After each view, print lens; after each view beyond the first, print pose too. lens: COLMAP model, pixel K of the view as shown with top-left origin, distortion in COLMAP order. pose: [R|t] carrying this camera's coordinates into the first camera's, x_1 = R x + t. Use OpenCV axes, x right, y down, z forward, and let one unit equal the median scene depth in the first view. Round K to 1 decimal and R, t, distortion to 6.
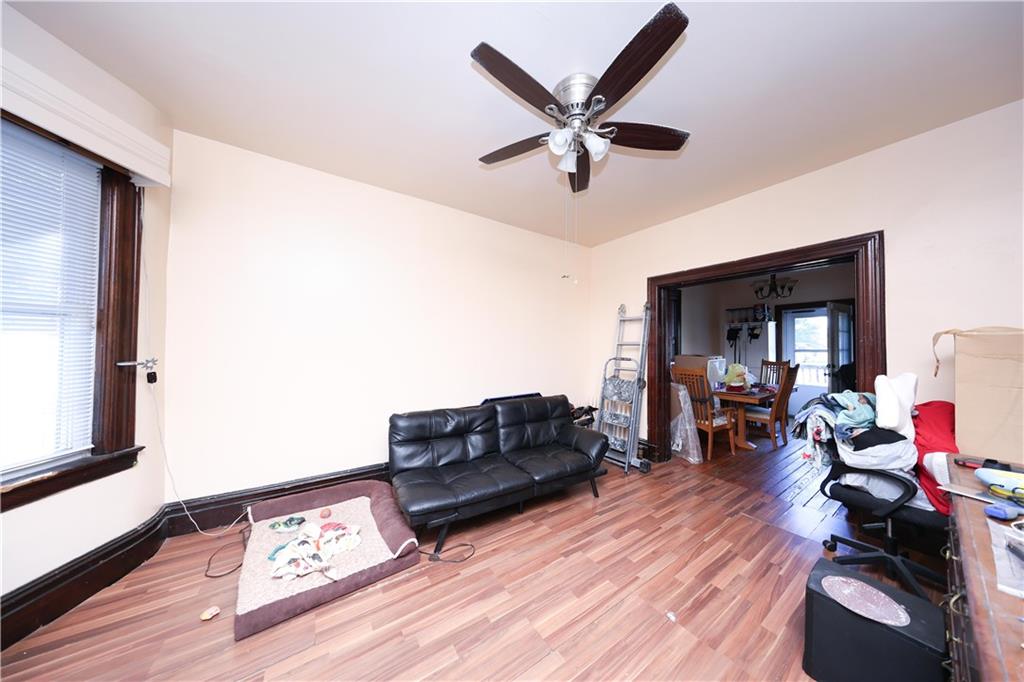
lens RADIAL K [[299.5, 0, 520.6], [0, 299.5, 343.4], [0, 0, 1]] dist [-0.000852, -0.000084]
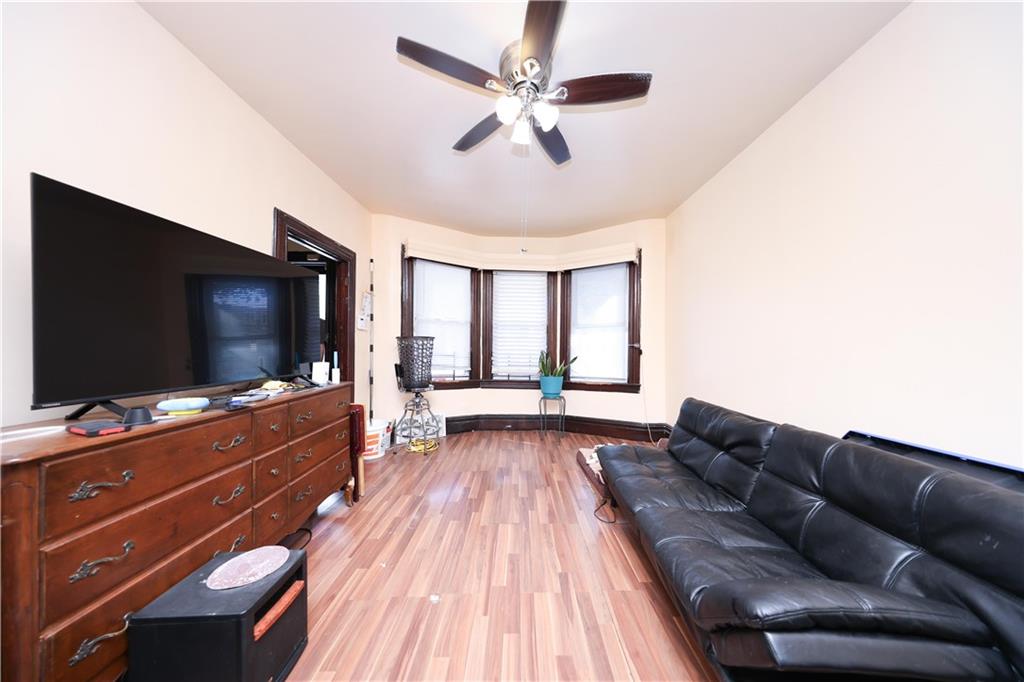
lens RADIAL K [[299.5, 0, 520.6], [0, 299.5, 343.4], [0, 0, 1]] dist [-0.000852, -0.000084]
pose [[-0.554752, -0.024209, -0.831664, 0.548599], [0.002279, 0.999529, -0.030616, 0.066742], [0.832013, -0.018879, -0.554435, 0.836171]]
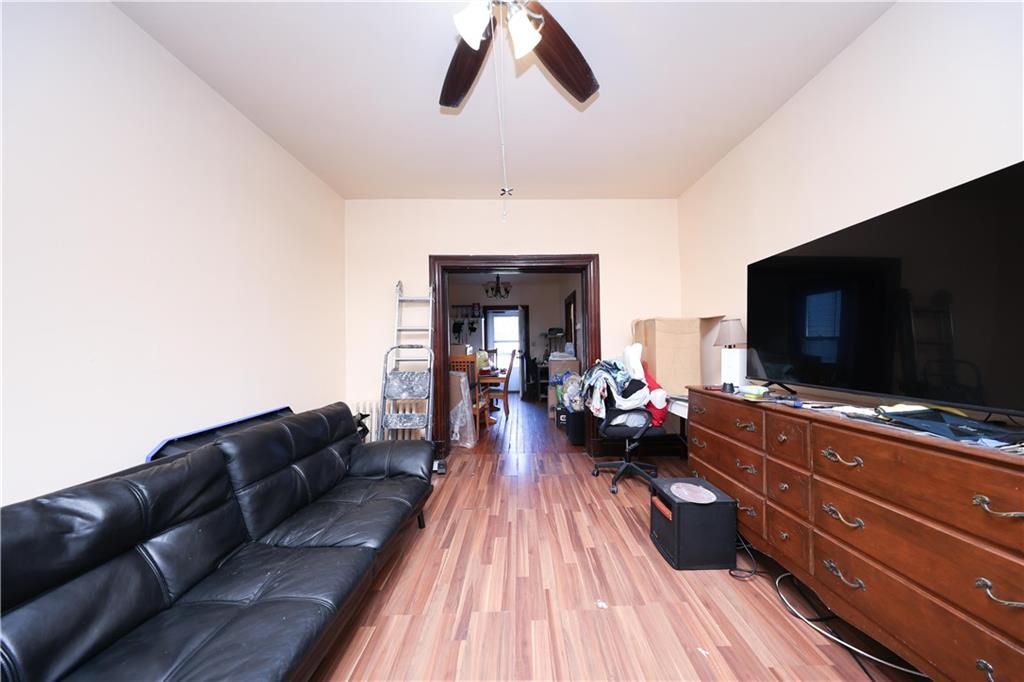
lens RADIAL K [[299.5, 0, 520.6], [0, 299.5, 343.4], [0, 0, 1]] dist [-0.000852, -0.000084]
pose [[0.558972, -0.007293, 0.829154, -0.191575], [0.003815, 0.999973, 0.006223, 0.044168], [-0.829178, -0.000316, 0.558985, 0.327348]]
